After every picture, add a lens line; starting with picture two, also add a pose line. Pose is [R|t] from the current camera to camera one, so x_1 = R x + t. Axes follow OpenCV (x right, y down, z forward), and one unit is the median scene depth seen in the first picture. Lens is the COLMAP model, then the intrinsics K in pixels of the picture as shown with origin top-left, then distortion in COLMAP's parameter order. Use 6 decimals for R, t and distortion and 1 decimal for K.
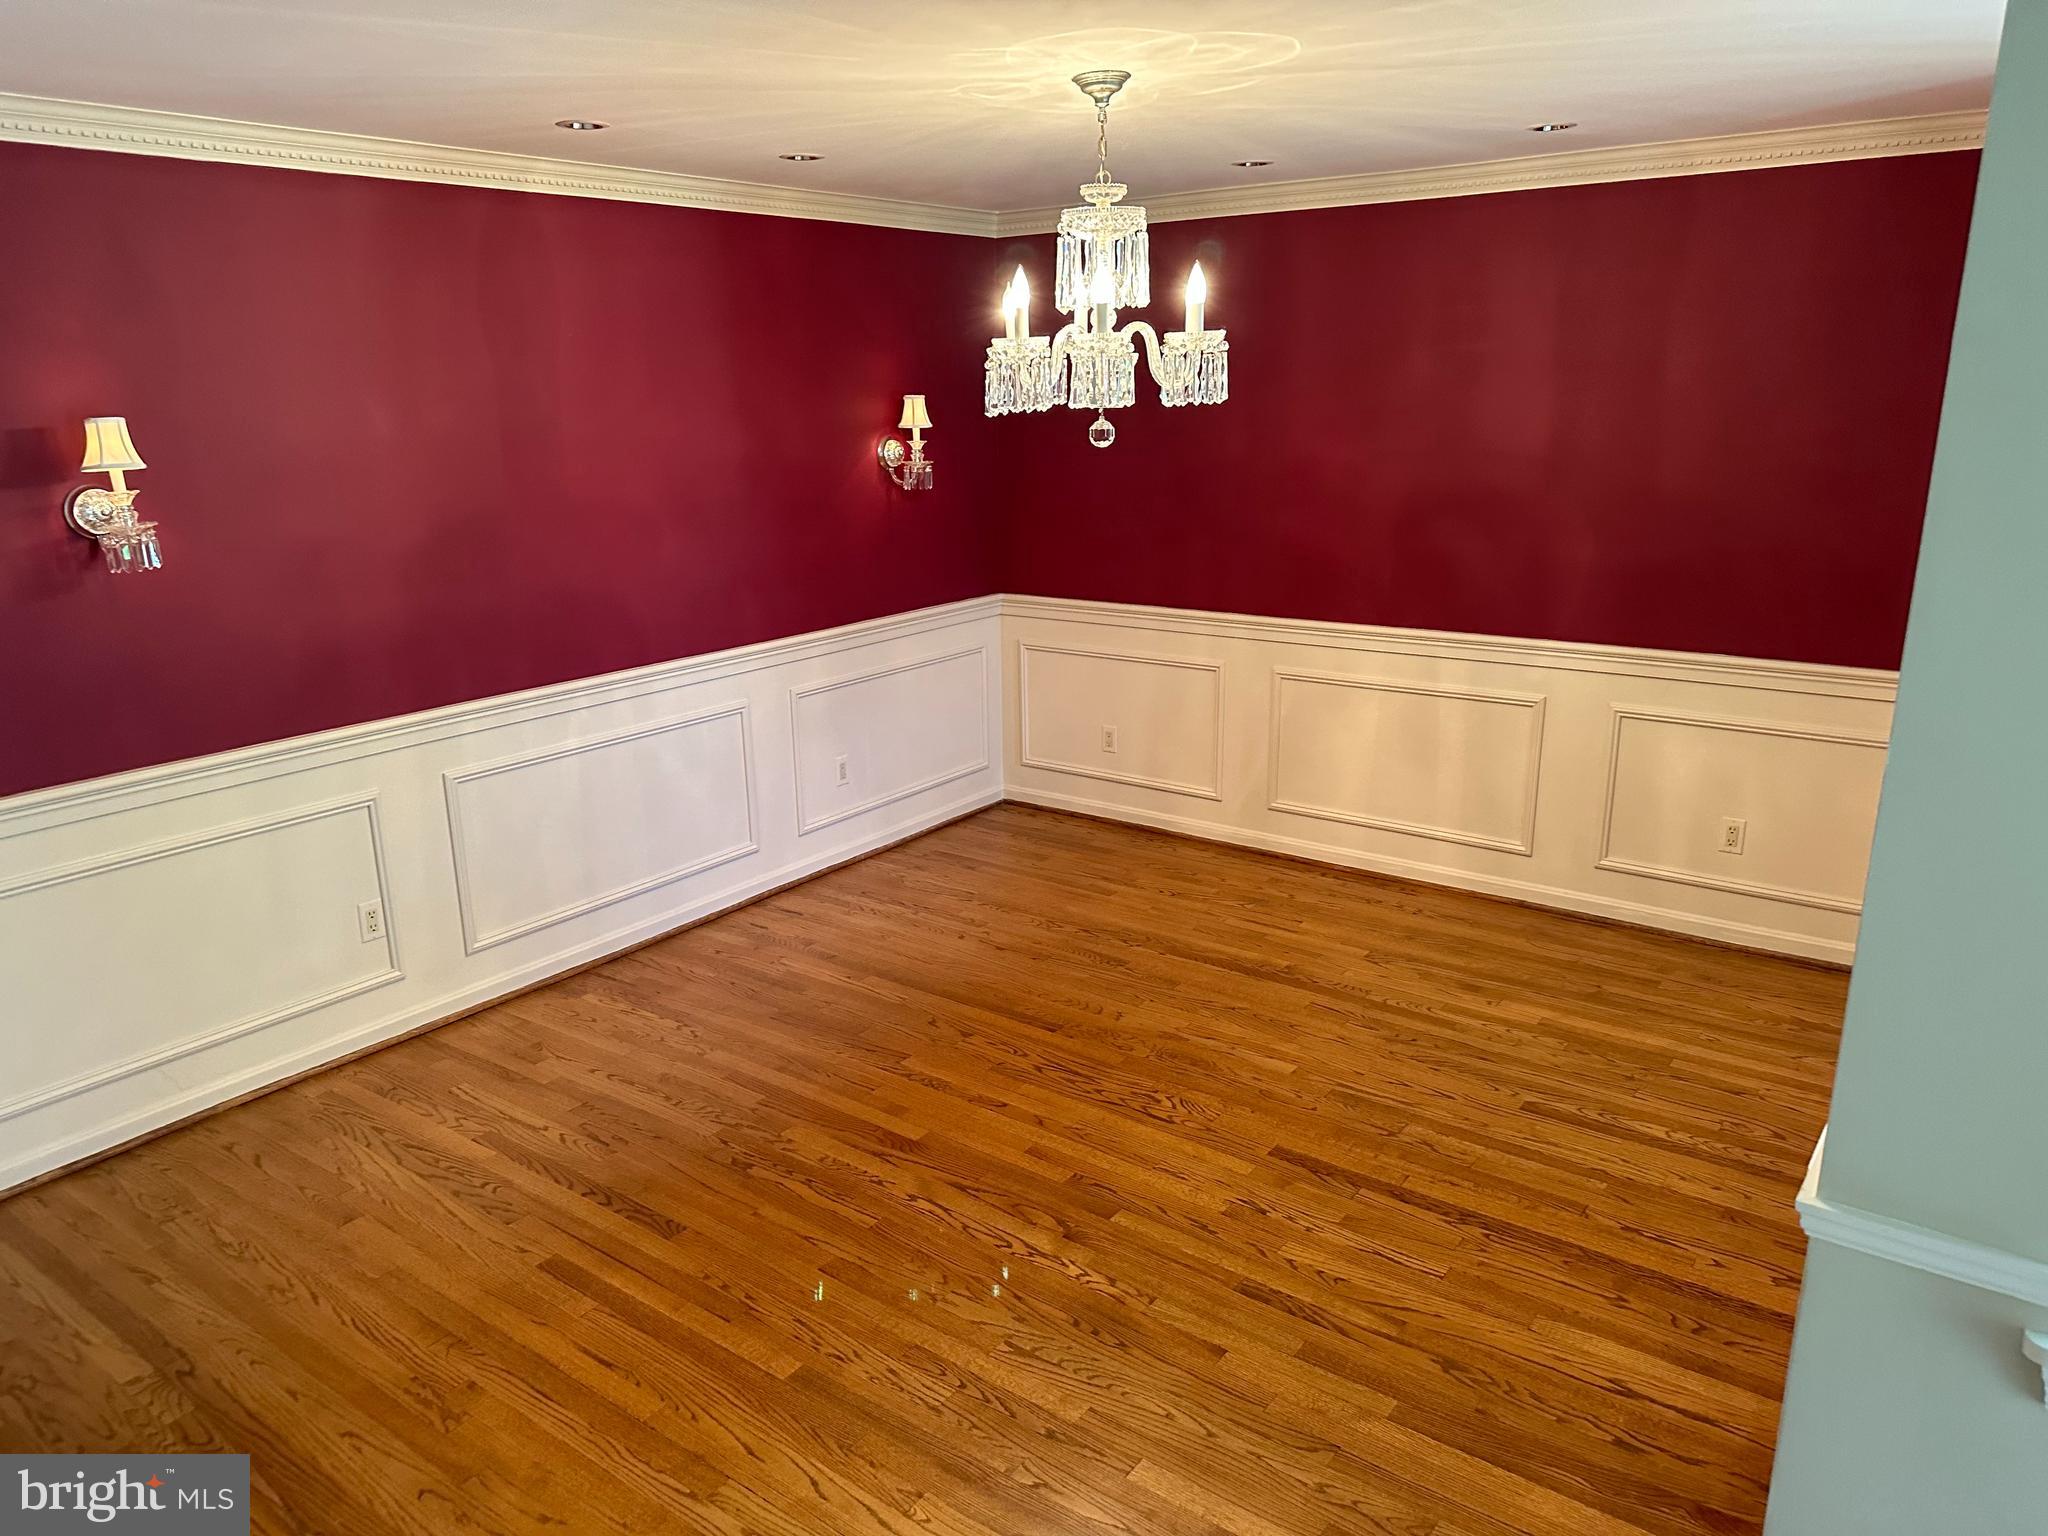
lens RADIAL K [[1435.9, 0, 1014.7], [0, 1435.9, 774.7], [0, 0, 1]] dist [0.043412, -0.056397]
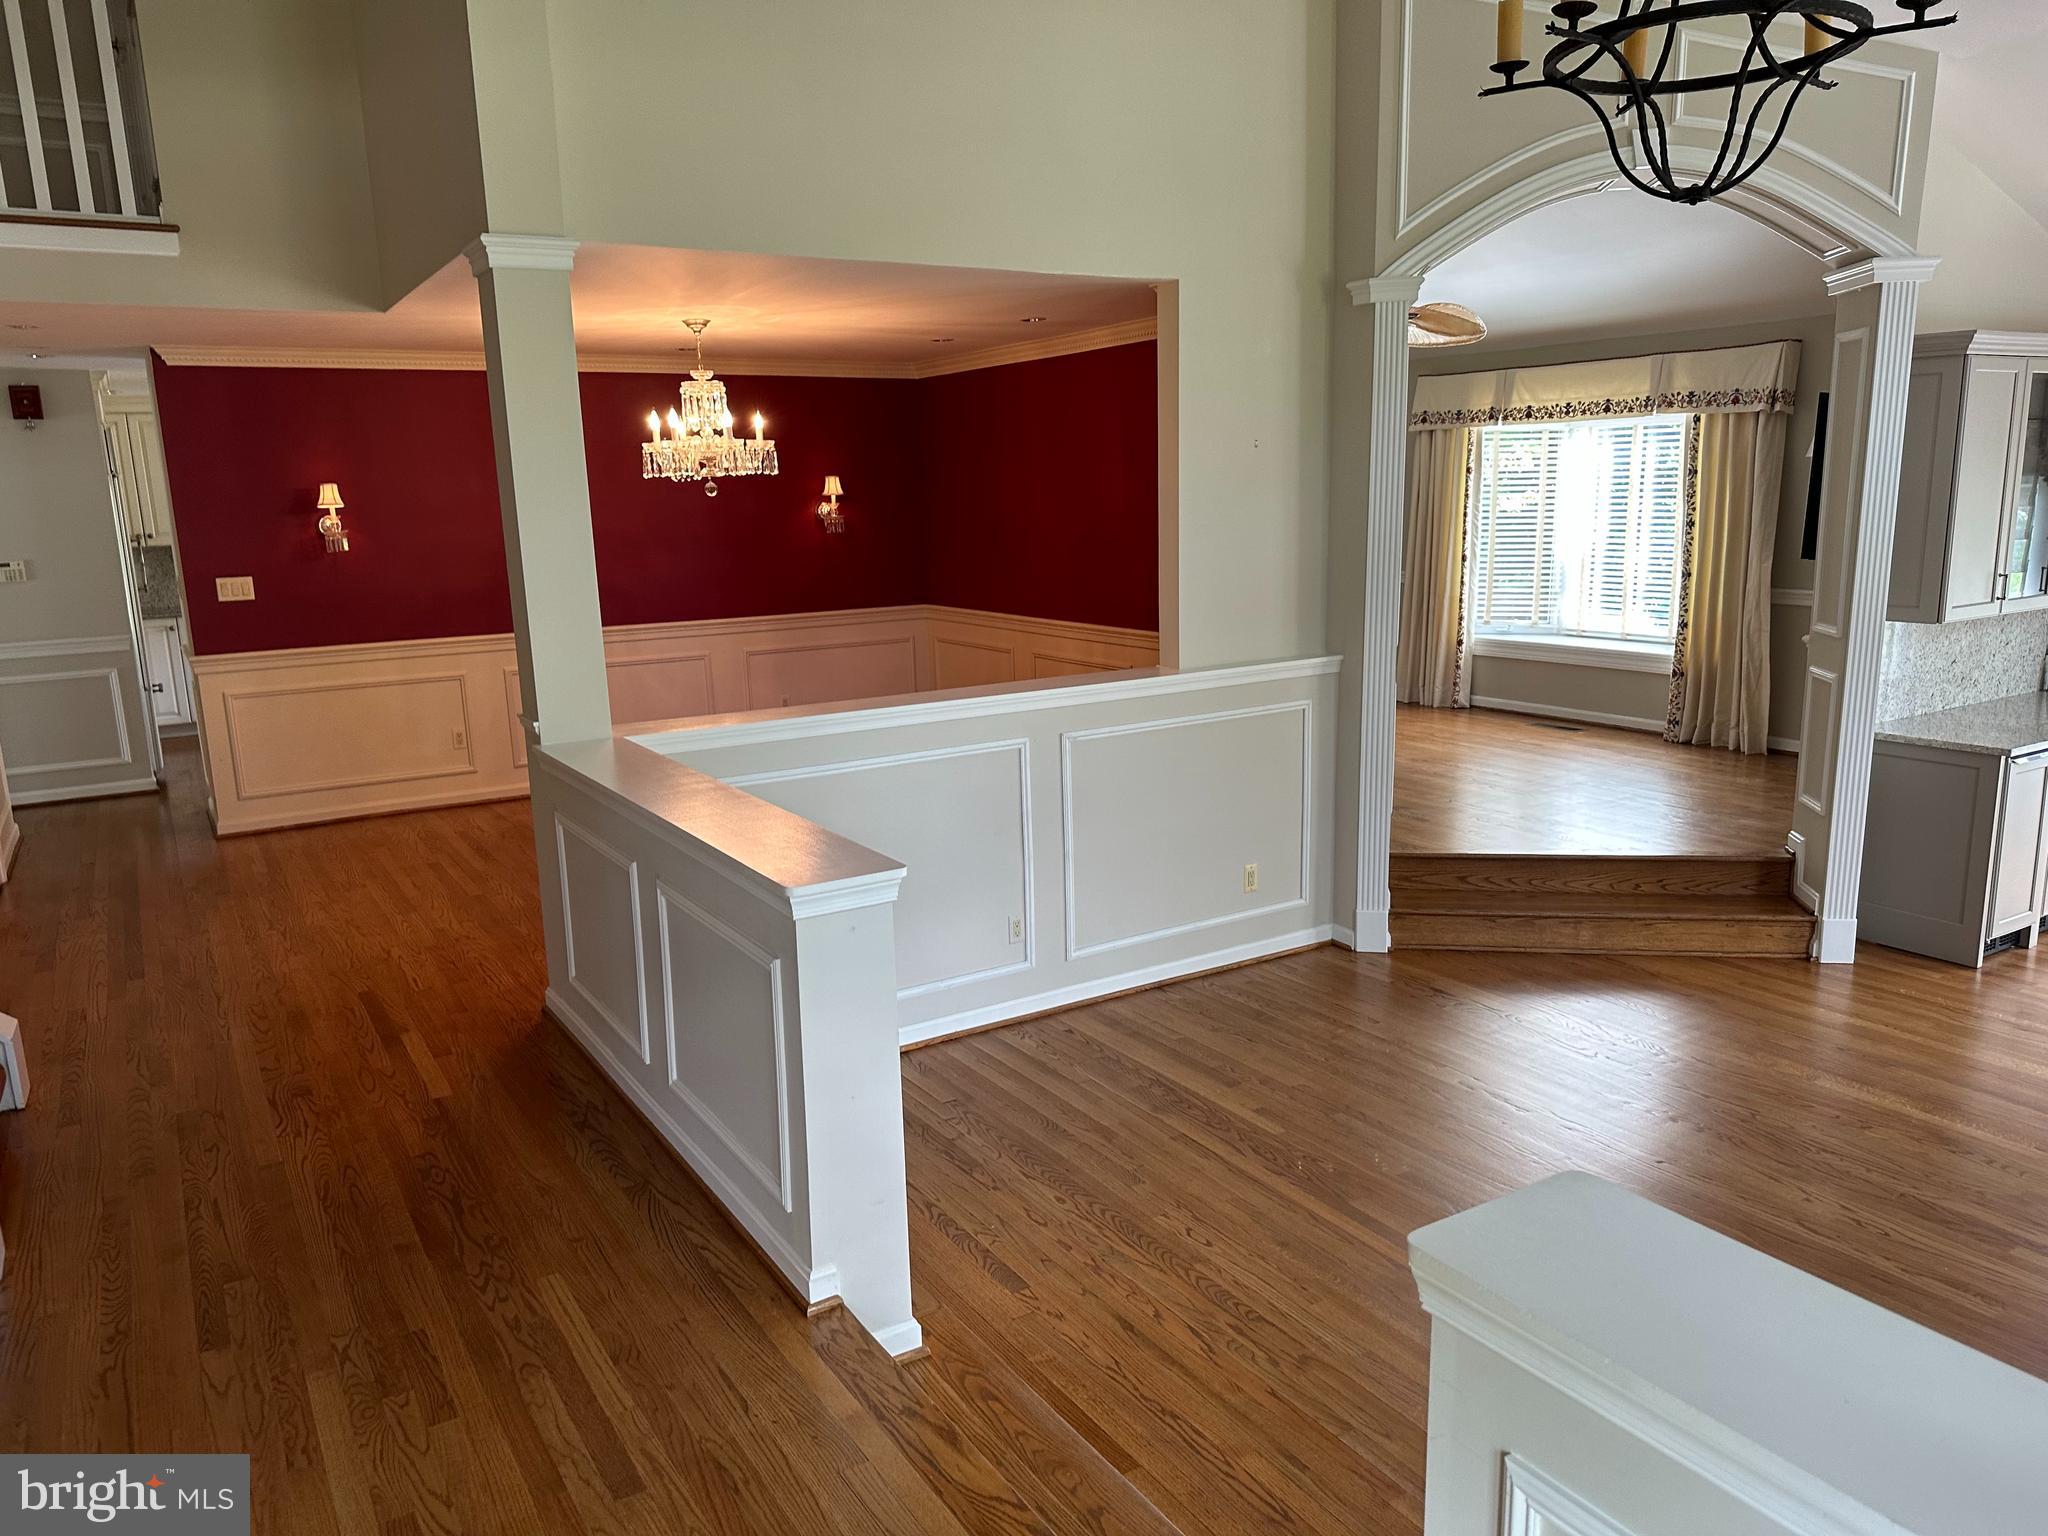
lens RADIAL K [[1435.9, 0, 1018.2], [0, 1435.9, 780.9], [0, 0, 1]] dist [0.043412, -0.056397]
pose [[0.928636, 0.069618, -0.364403, 1.217642], [-0.088699, 0.995412, -0.035868, 0.199667], [0.360234, 0.065630, 0.930551, -0.685991]]
